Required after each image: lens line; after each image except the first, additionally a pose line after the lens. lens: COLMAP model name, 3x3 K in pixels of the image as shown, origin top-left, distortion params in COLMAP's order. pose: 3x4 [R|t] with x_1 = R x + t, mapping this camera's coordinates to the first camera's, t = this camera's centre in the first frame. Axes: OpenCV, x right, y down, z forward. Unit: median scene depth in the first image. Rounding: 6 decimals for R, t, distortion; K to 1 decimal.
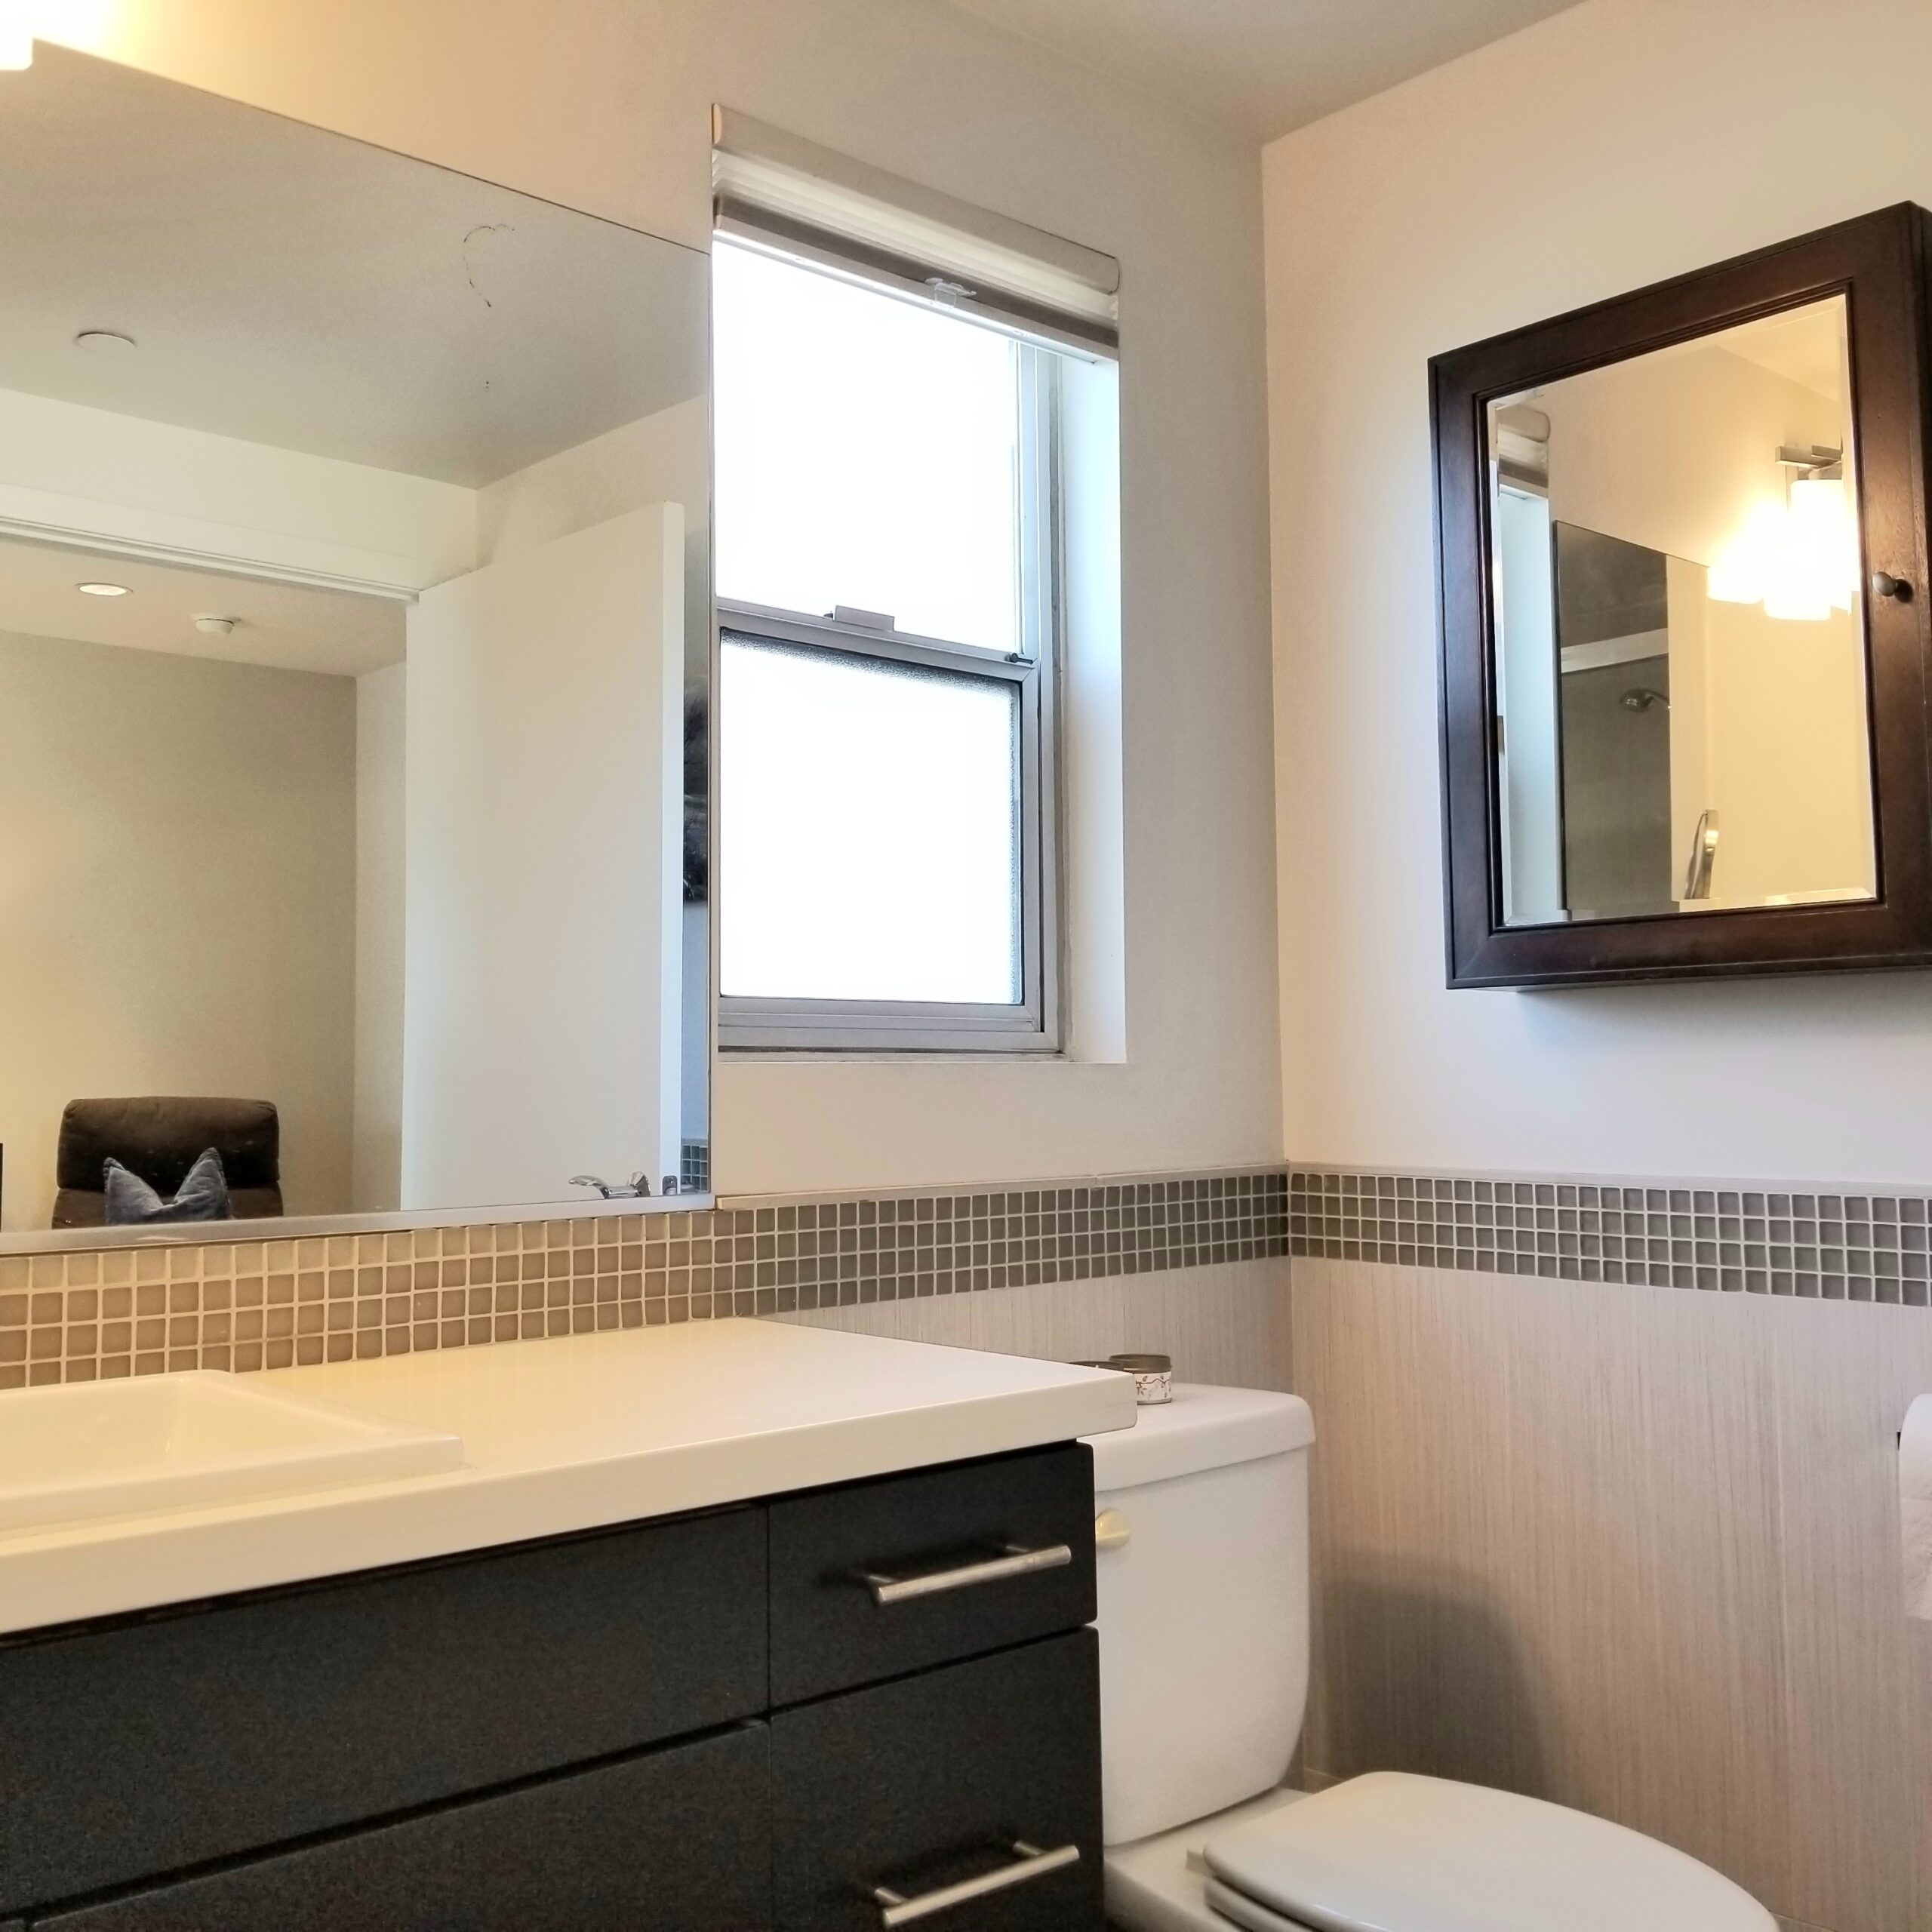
lens RADIAL K [[2013.3, 0, 962.5], [0, 2013.3, 936.6], [0, 0, 1]] dist [0.139775, -0.273418]
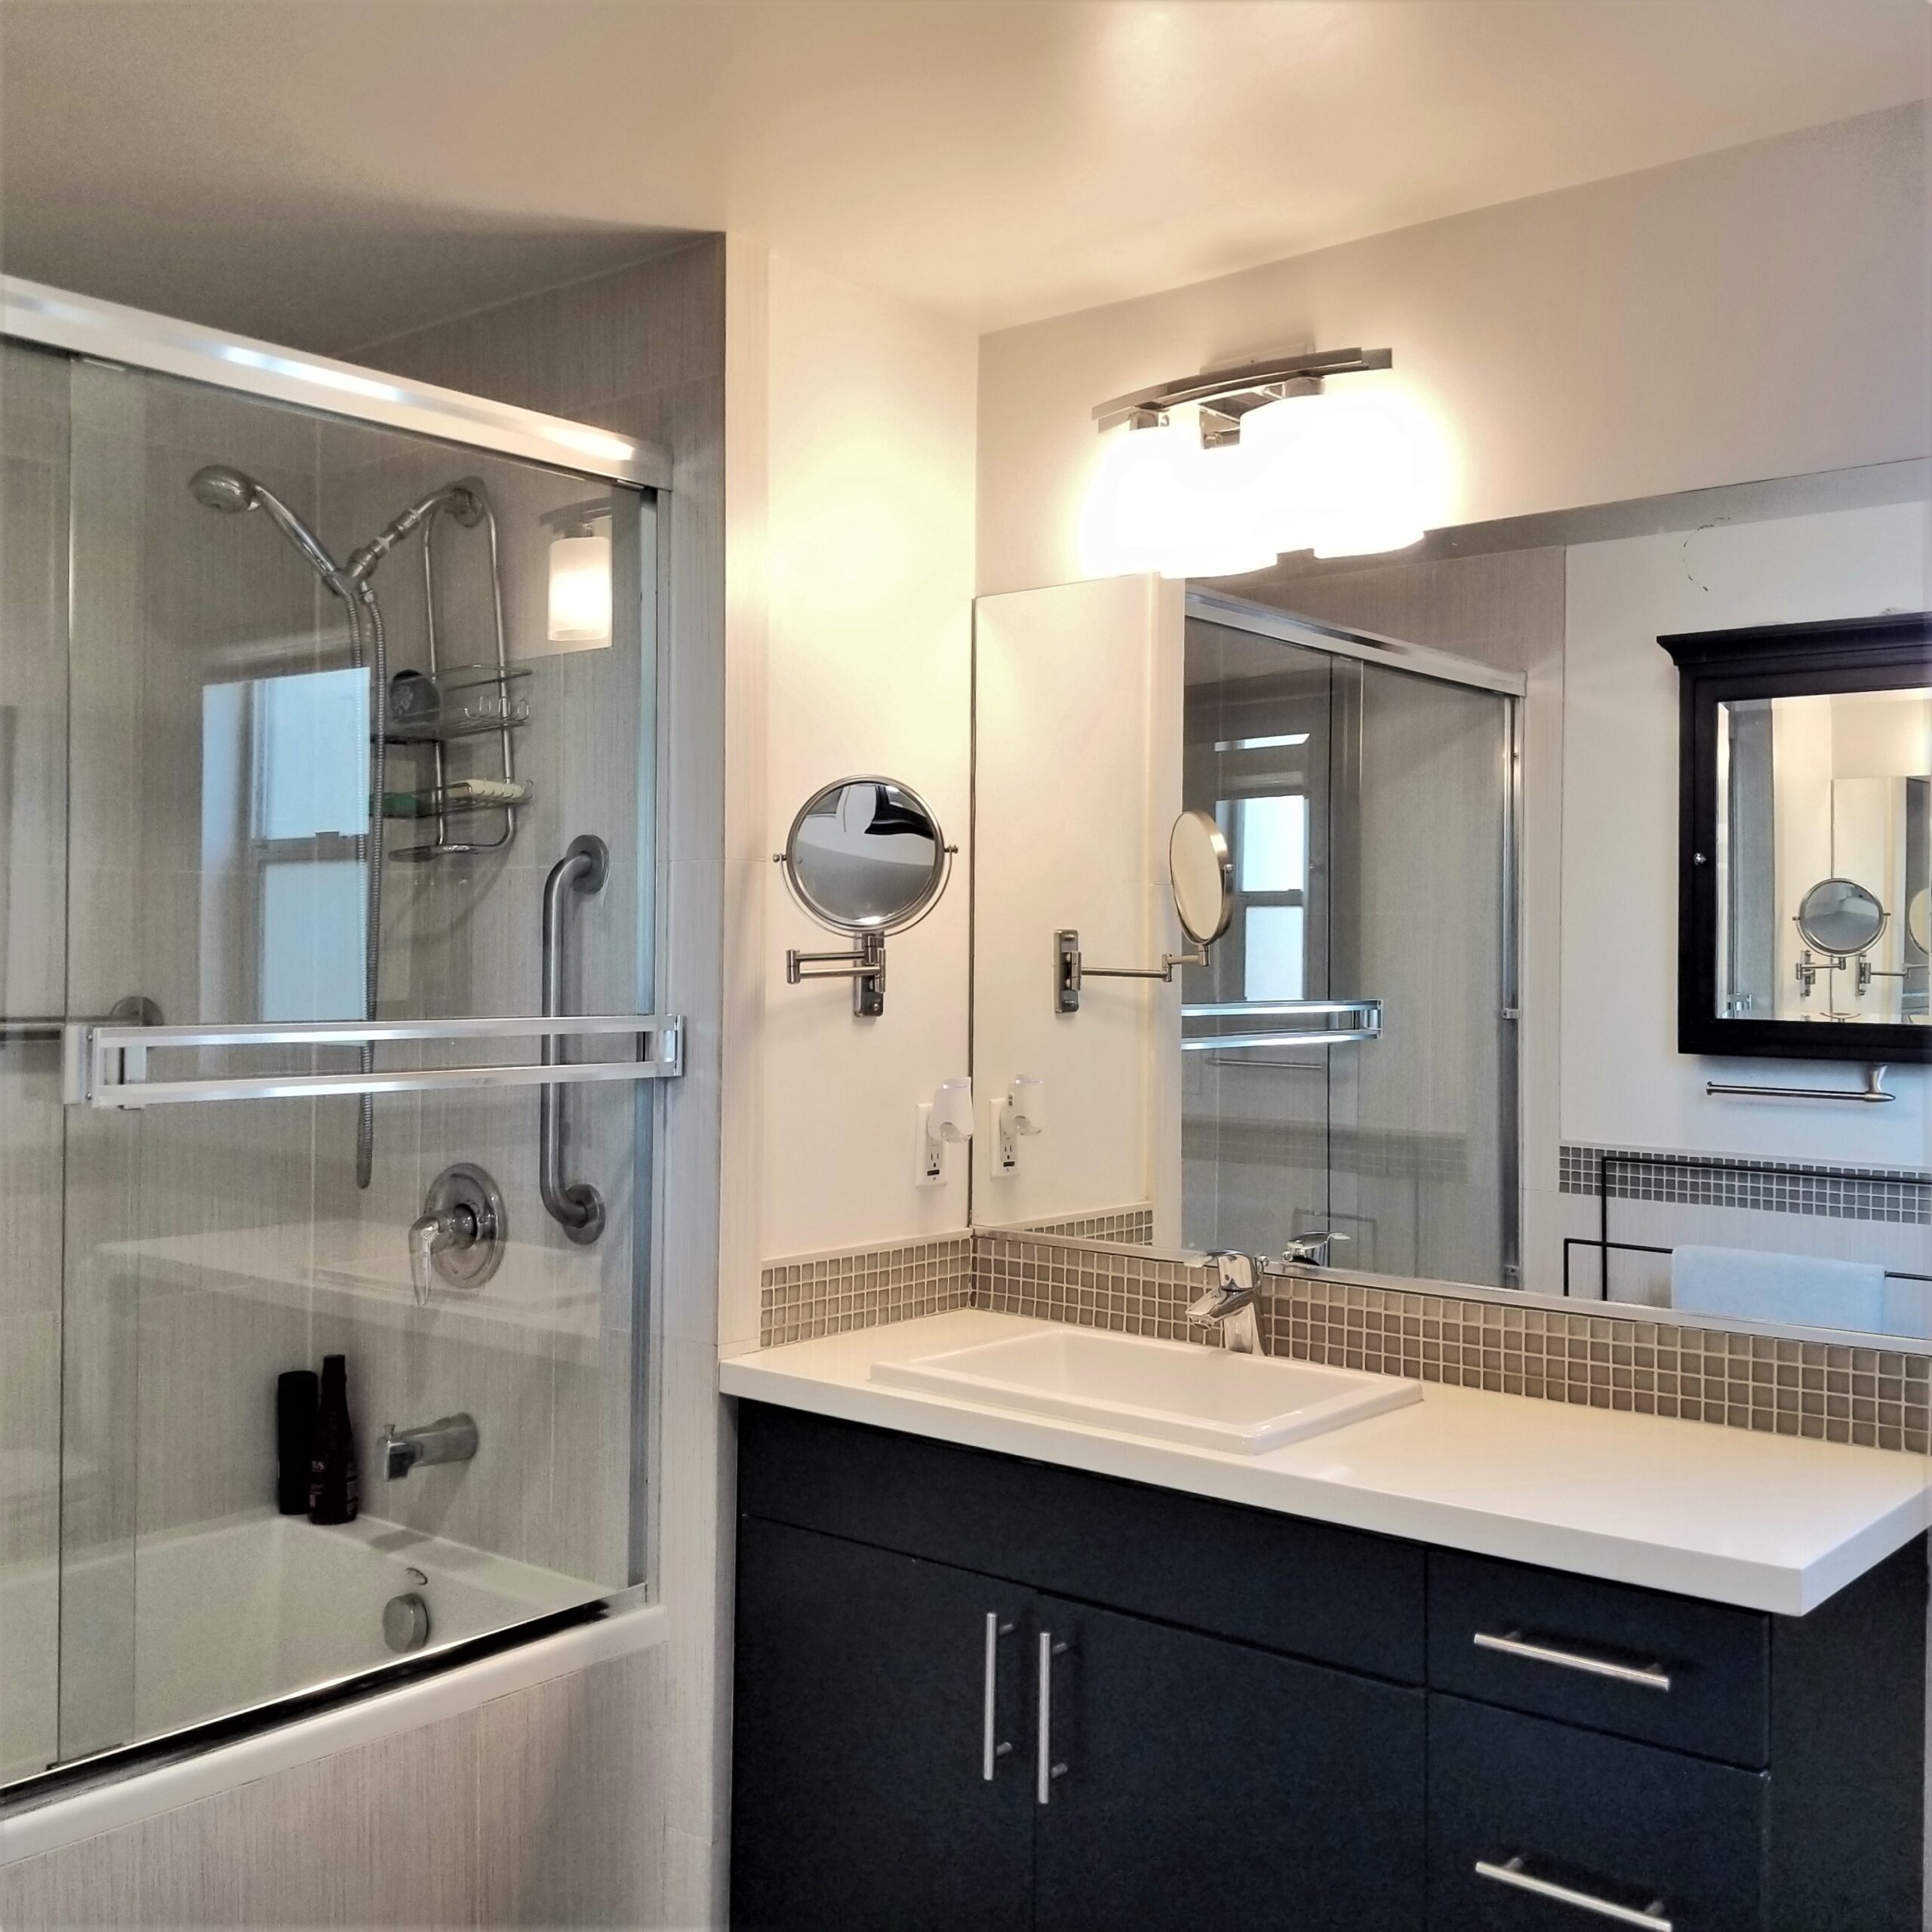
lens RADIAL K [[2013.3, 0, 962.5], [0, 2013.3, 936.6], [0, 0, 1]] dist [0.139775, -0.273418]
pose [[0.133664, -0.004783, -0.991015, 0.983445], [0.063131, 0.997998, 0.003698, -0.140812], [0.989014, -0.063058, 0.133699, 0.372528]]
